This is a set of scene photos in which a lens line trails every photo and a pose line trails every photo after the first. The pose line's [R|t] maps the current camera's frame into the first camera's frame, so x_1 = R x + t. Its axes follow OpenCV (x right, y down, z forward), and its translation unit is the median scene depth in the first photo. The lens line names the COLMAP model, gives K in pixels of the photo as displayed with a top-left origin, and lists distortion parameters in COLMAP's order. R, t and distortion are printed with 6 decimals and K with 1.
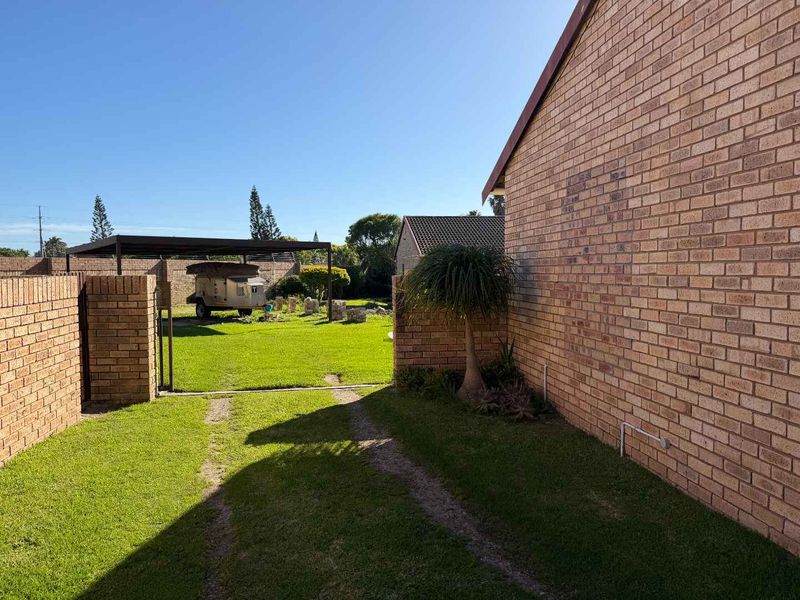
lens RADIAL K [[745.5, 0, 400.0], [0, 745.5, 299.7], [0, 0, 1]] dist [0.176716, -0.330158]
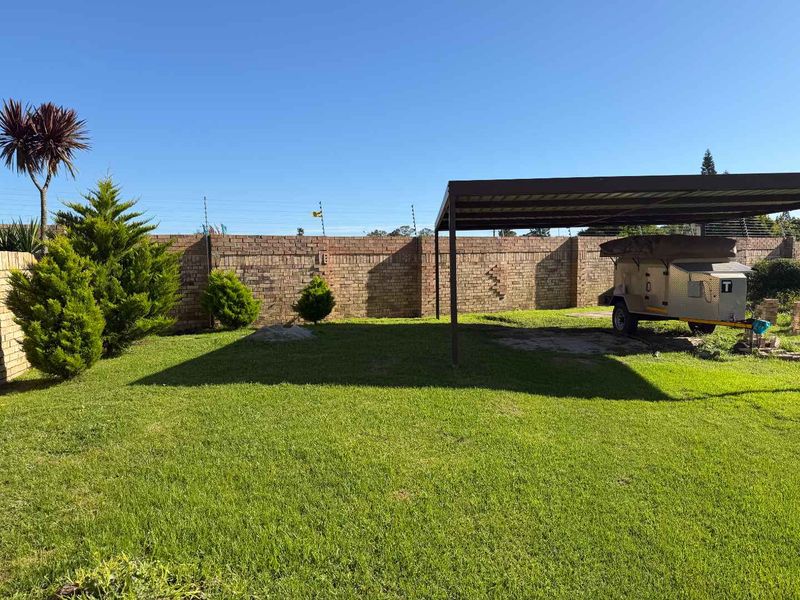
lens RADIAL K [[745.5, 0, 400.0], [0, 745.5, 299.7], [0, 0, 1]] dist [0.176716, -0.330158]
pose [[0.844875, 0.029653, -0.534141, -0.100612], [-0.019319, 0.999503, 0.024930, -0.012423], [0.534614, -0.010744, 0.845028, 0.430952]]
